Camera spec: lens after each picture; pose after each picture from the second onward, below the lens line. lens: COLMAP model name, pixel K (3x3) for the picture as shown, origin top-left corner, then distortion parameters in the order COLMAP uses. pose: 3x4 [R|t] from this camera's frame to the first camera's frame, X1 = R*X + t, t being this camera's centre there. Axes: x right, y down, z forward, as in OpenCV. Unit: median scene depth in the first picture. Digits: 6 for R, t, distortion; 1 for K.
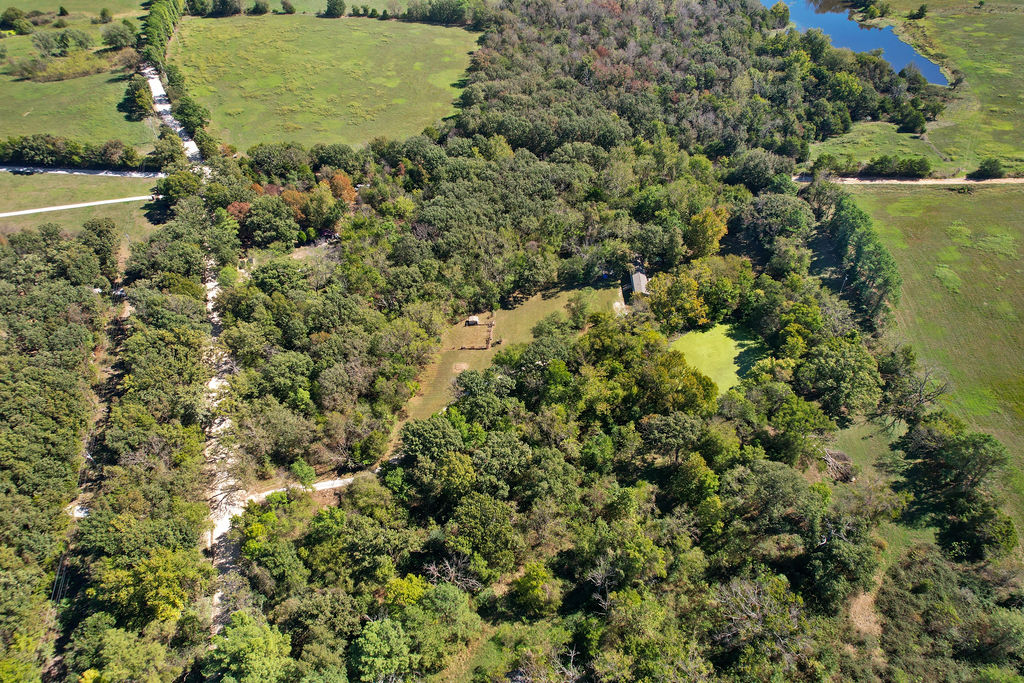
lens RADIAL K [[656.6, 0, 512.0], [0, 656.6, 341.5], [0, 0, 1]] dist [-0.078876, 0.072156]
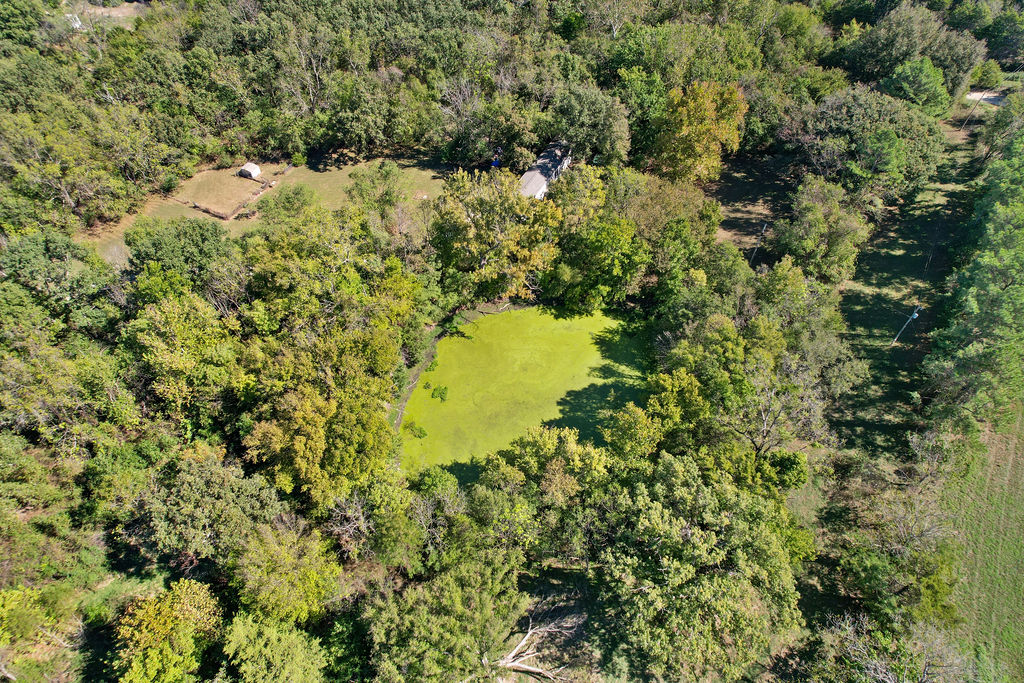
lens RADIAL K [[656.6, 0, 512.0], [0, 656.6, 341.5], [0, 0, 1]] dist [-0.078876, 0.072156]
pose [[0.904641, 0.349104, -0.244442, 0.304853], [-0.303428, 0.930368, 0.205781, -0.068717], [0.299260, -0.111987, 0.947577, 0.412478]]
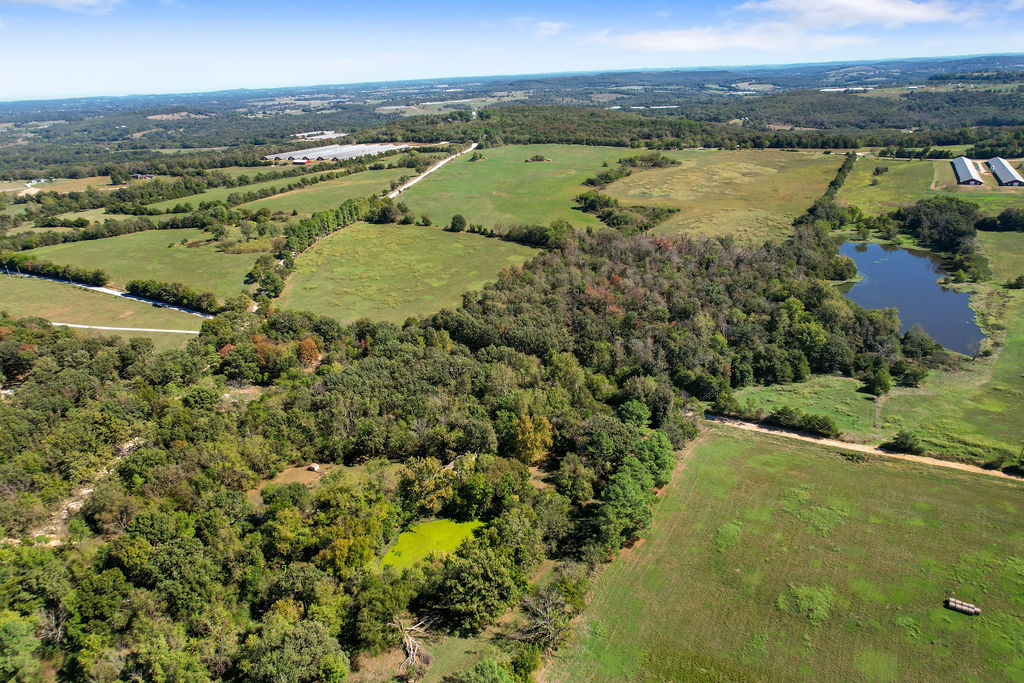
lens RADIAL K [[656.6, 0, 512.0], [0, 656.6, 341.5], [0, 0, 1]] dist [-0.078876, 0.072156]
pose [[0.905994, 0.150277, -0.395716, 0.580608], [-0.266075, 0.929258, -0.256287, -0.031000], [0.329208, 0.337485, 0.881888, 0.013406]]
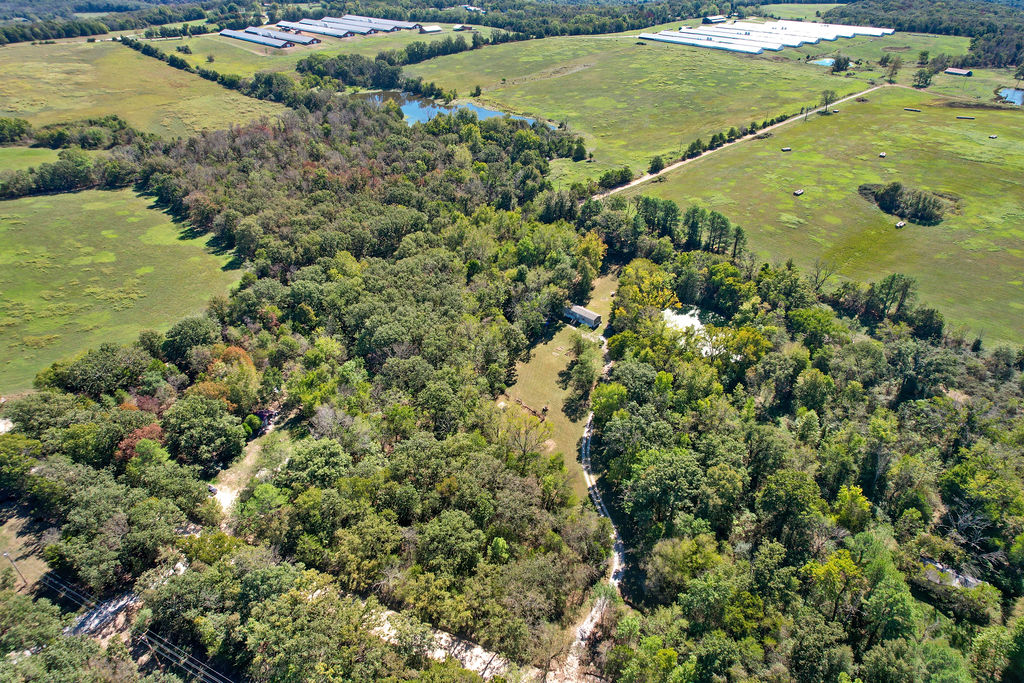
lens RADIAL K [[656.6, 0, 512.0], [0, 656.6, 341.5], [0, 0, 1]] dist [-0.078876, 0.072156]
pose [[0.677863, -0.386138, 0.625619, -0.512718], [0.485641, 0.874057, 0.013280, -0.101140], [-0.551955, 0.294825, 0.780016, 0.175202]]
